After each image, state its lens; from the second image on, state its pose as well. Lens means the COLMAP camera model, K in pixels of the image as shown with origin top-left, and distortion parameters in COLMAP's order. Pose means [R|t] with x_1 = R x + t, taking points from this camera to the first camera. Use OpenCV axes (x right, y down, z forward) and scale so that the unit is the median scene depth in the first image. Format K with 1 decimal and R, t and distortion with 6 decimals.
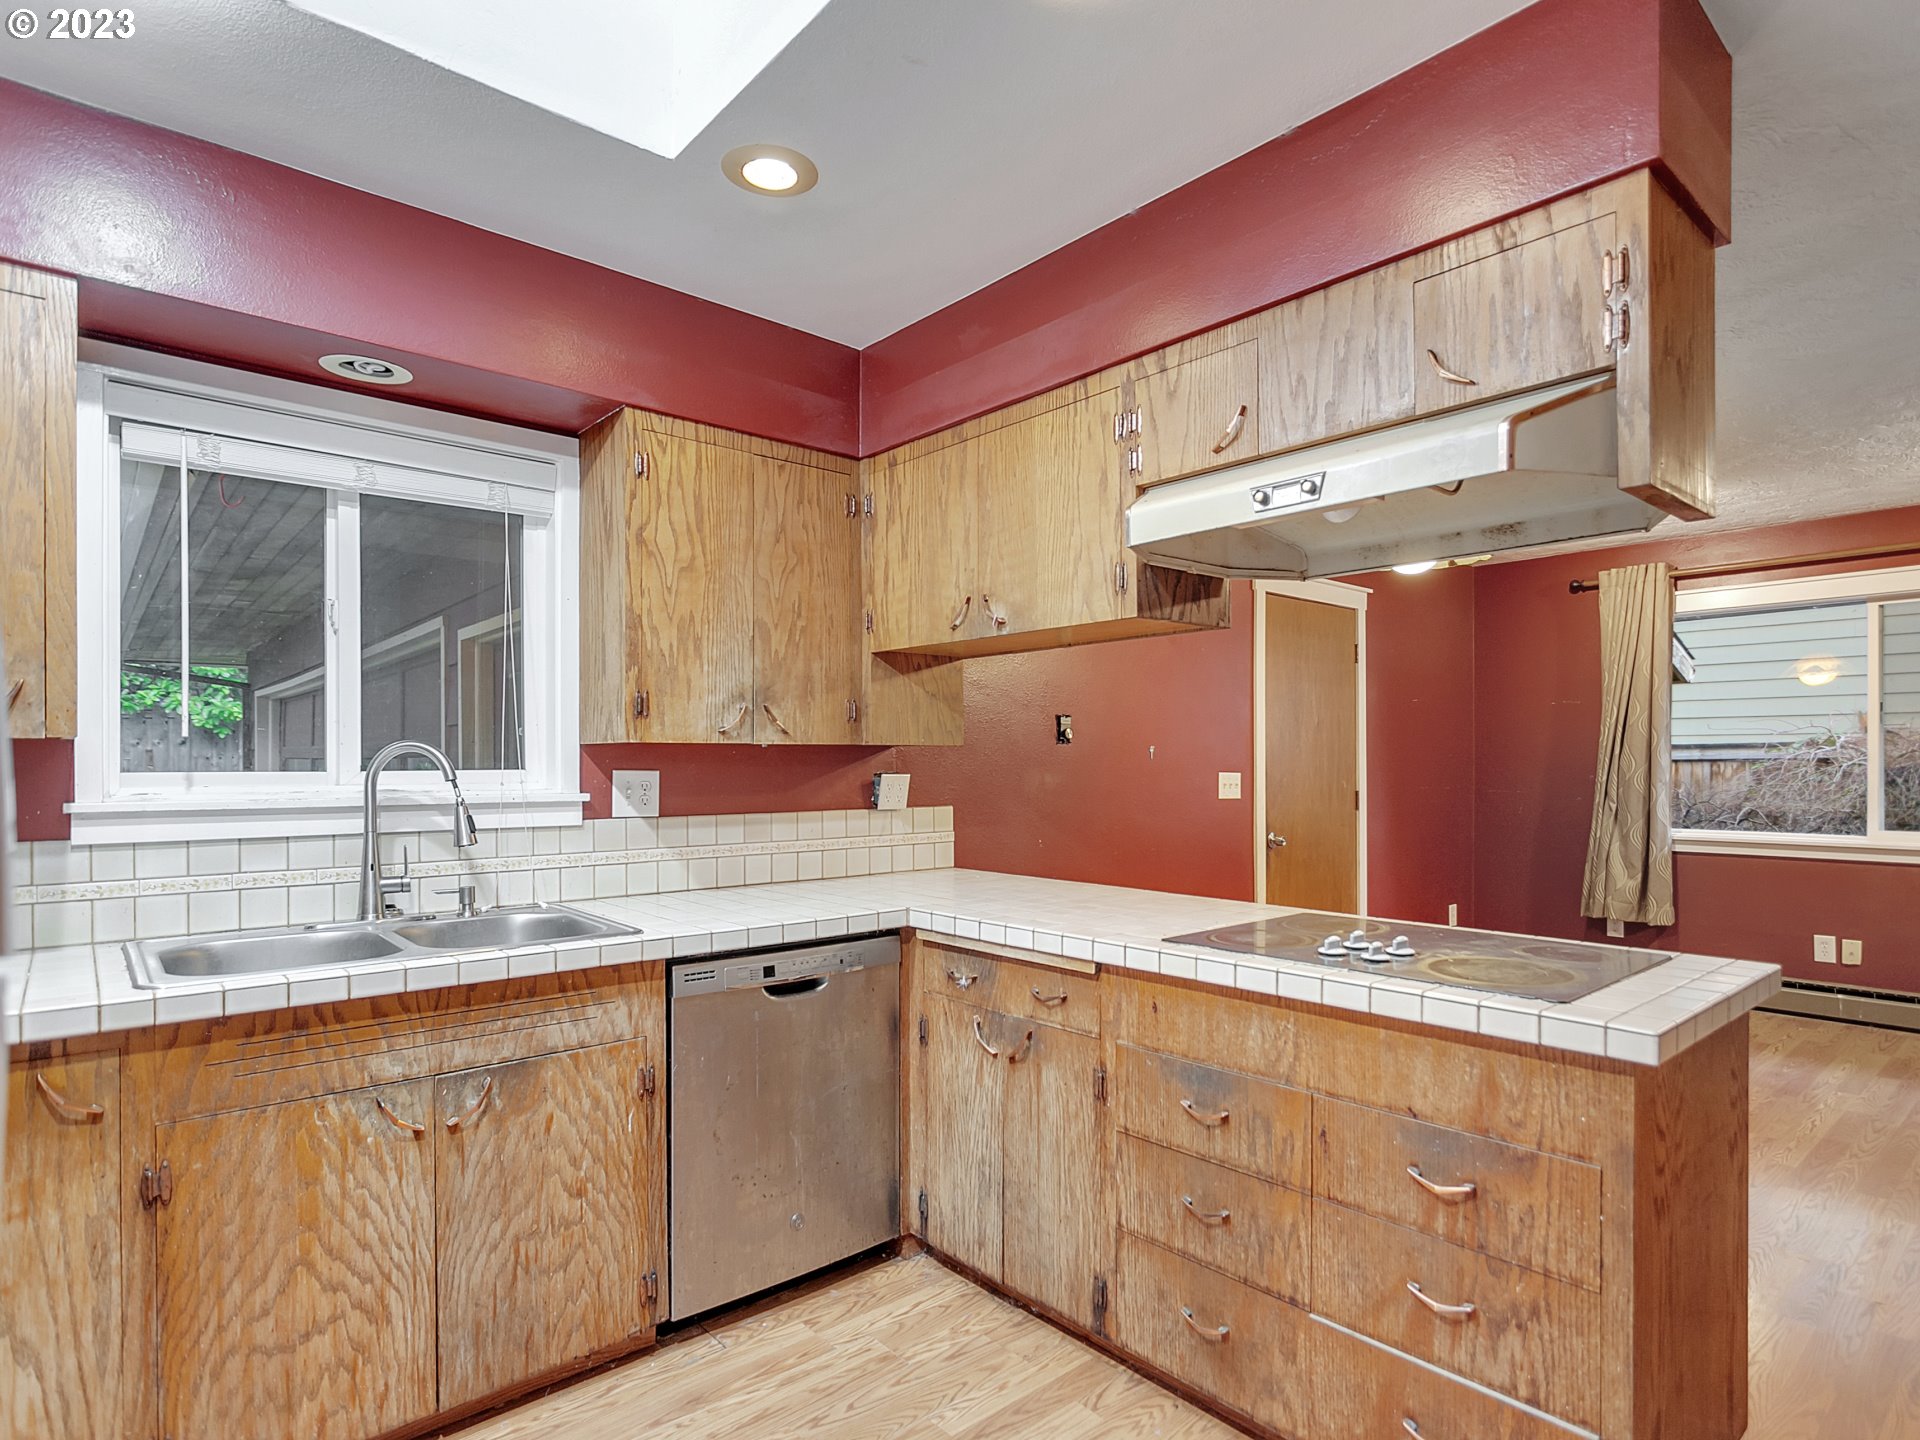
lens RADIAL K [[1042.6, 0, 995.9], [0, 1042.6, 763.0], [0, 0, 1]] dist [-0.019429, 0.011016]
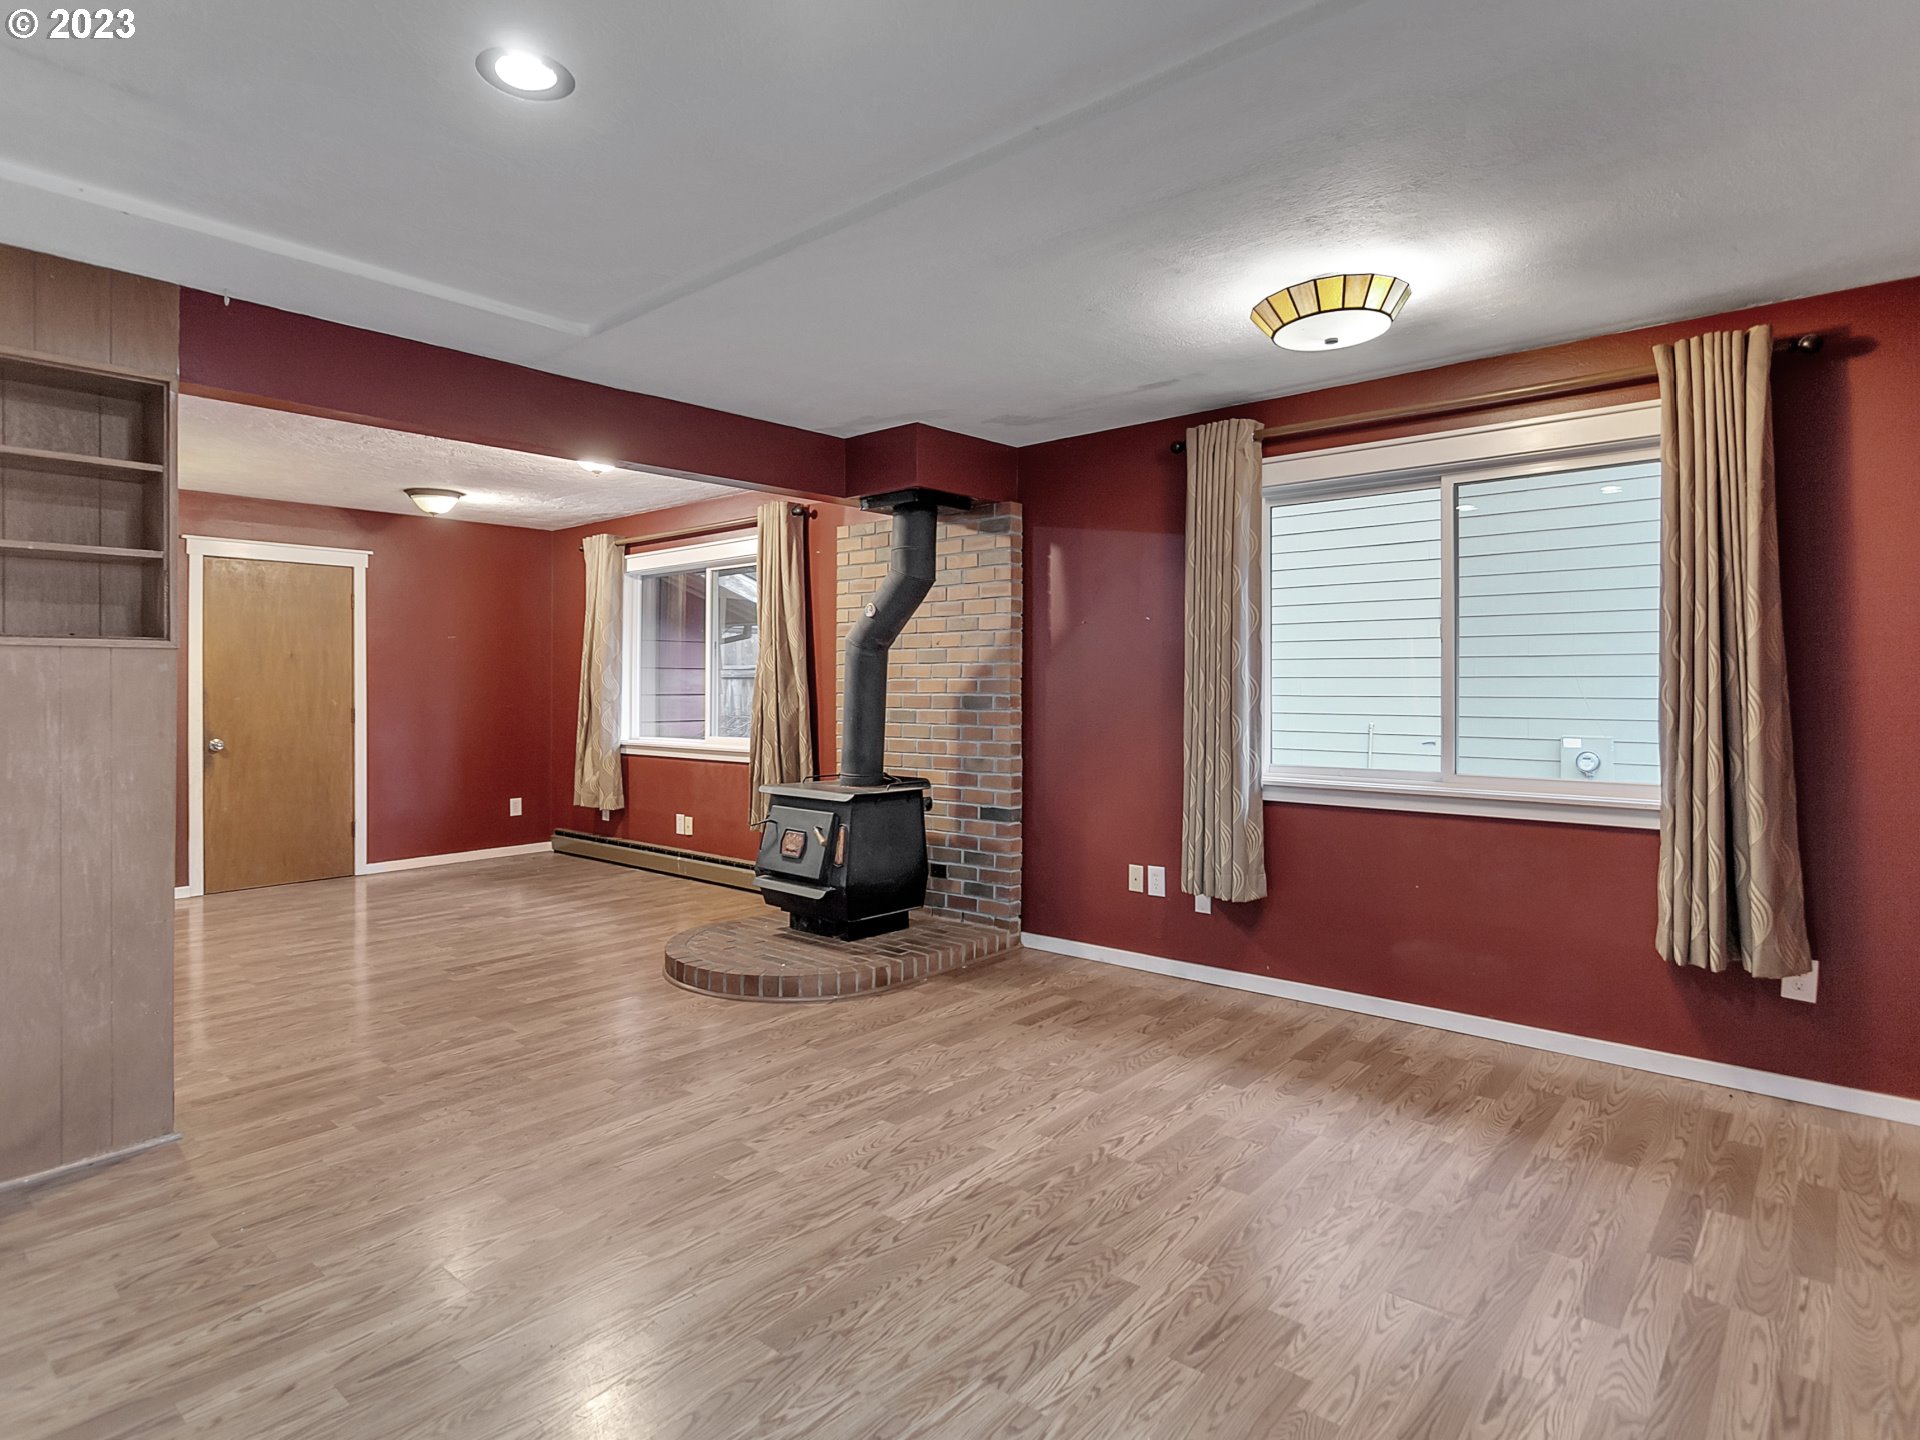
lens RADIAL K [[1042.6, 0, 978.9], [0, 1042.6, 677.0], [0, 0, 1]] dist [-0.019429, 0.011016]
pose [[0.990886, 0.000798, 0.134700, 2.032569], [0.000590, 0.999947, -0.010263, 0.004297], [-0.134701, 0.010249, 0.990833, -0.814013]]
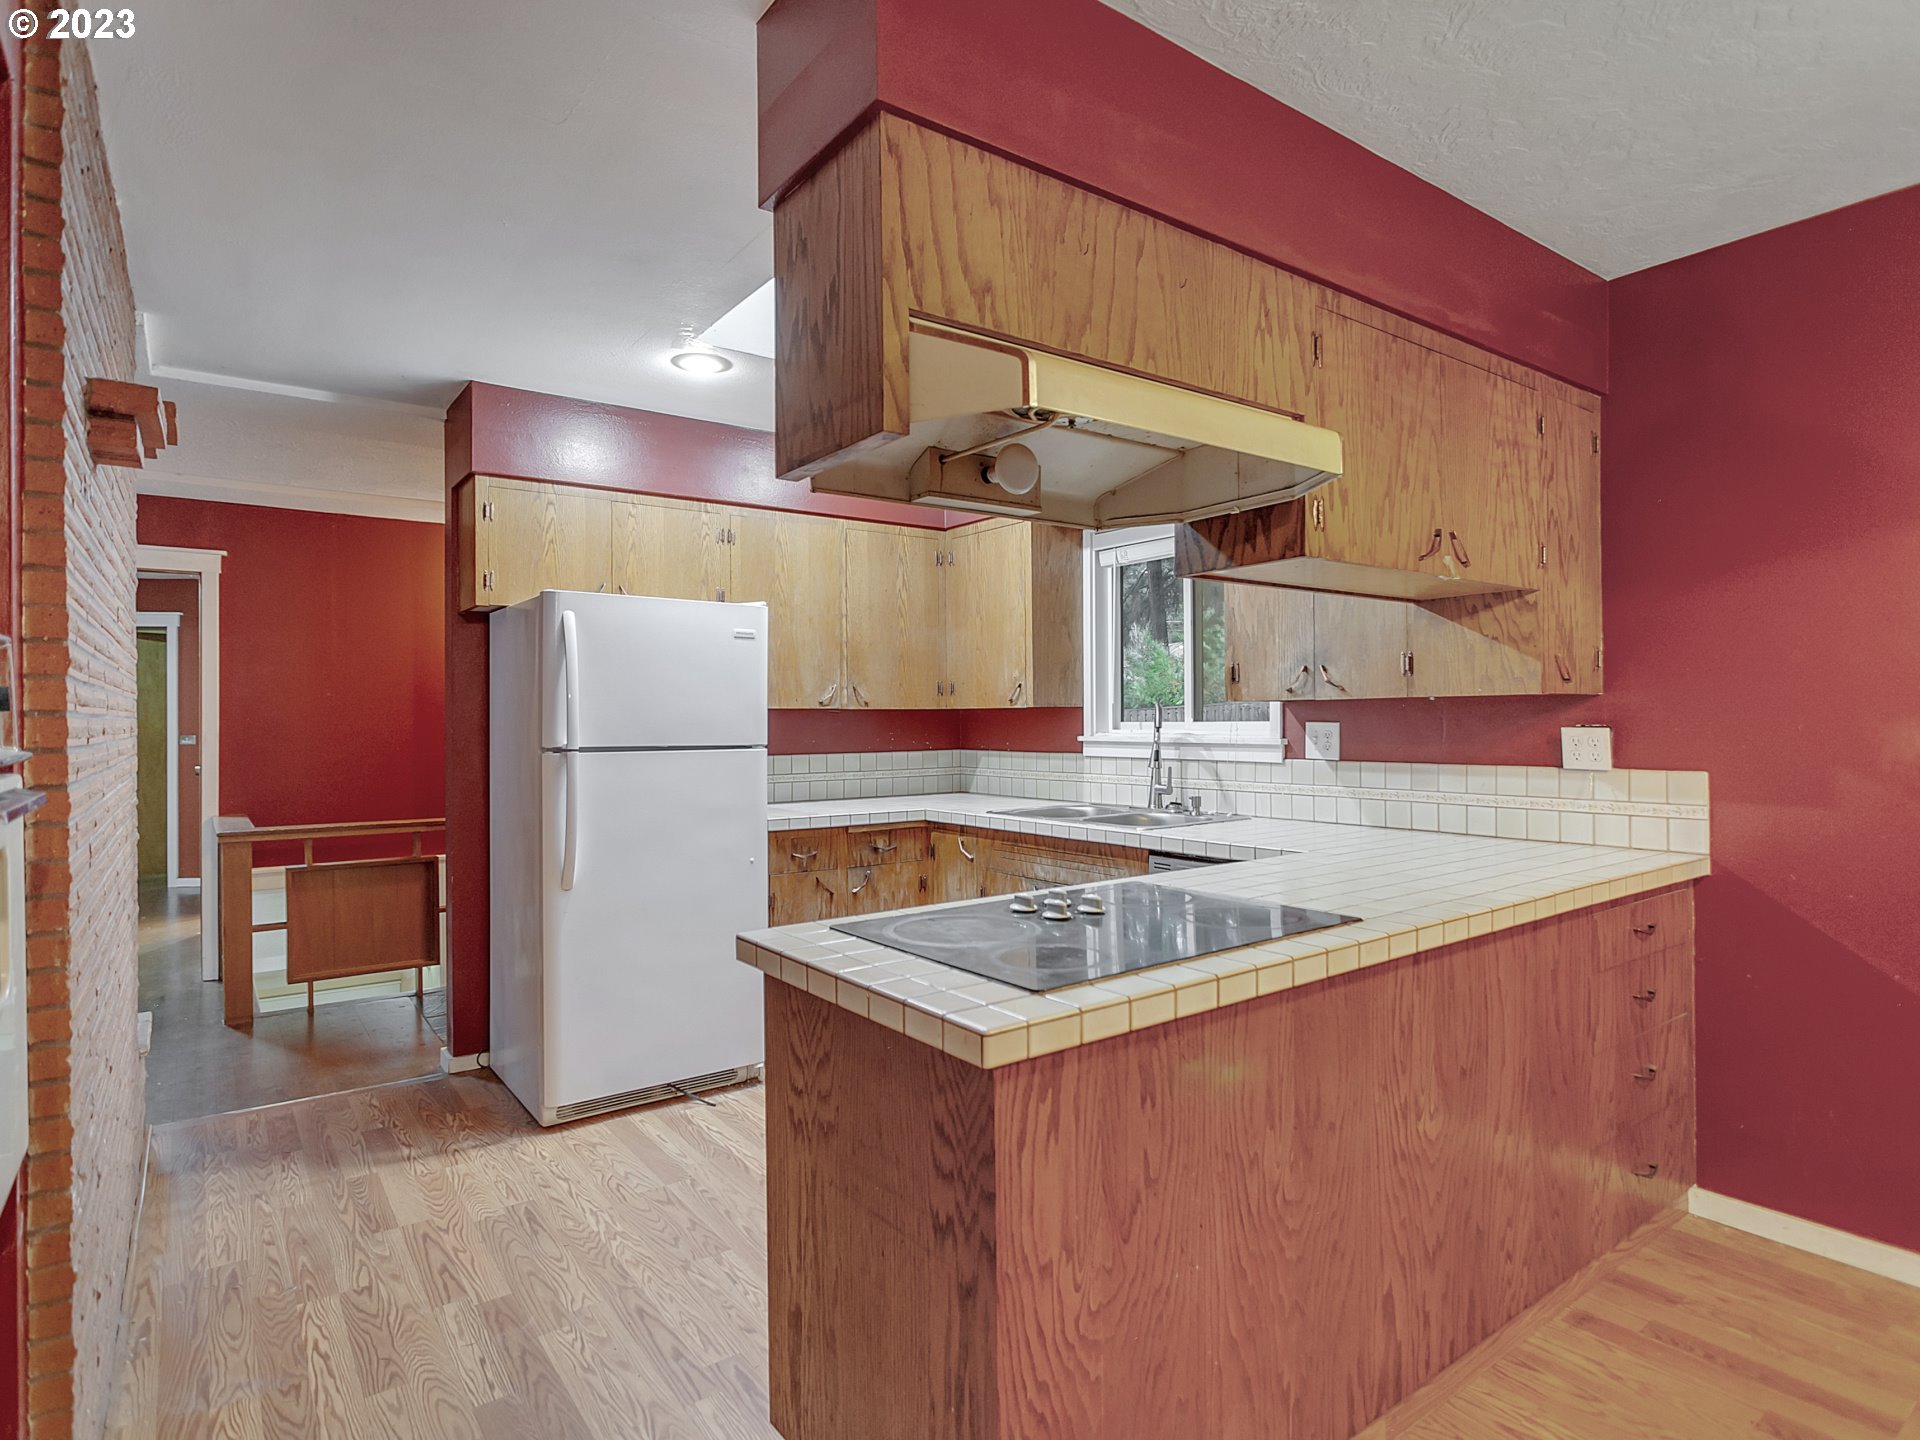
lens RADIAL K [[1042.6, 0, 963.2], [0, 1042.6, 713.7], [0, 0, 1]] dist [-0.019429, 0.011016]
pose [[-0.091275, -0.004174, -0.995817, 1.062756], [0.005587, 0.999973, -0.004704, 0.000621], [0.995810, -0.005993, -0.091249, 0.782970]]
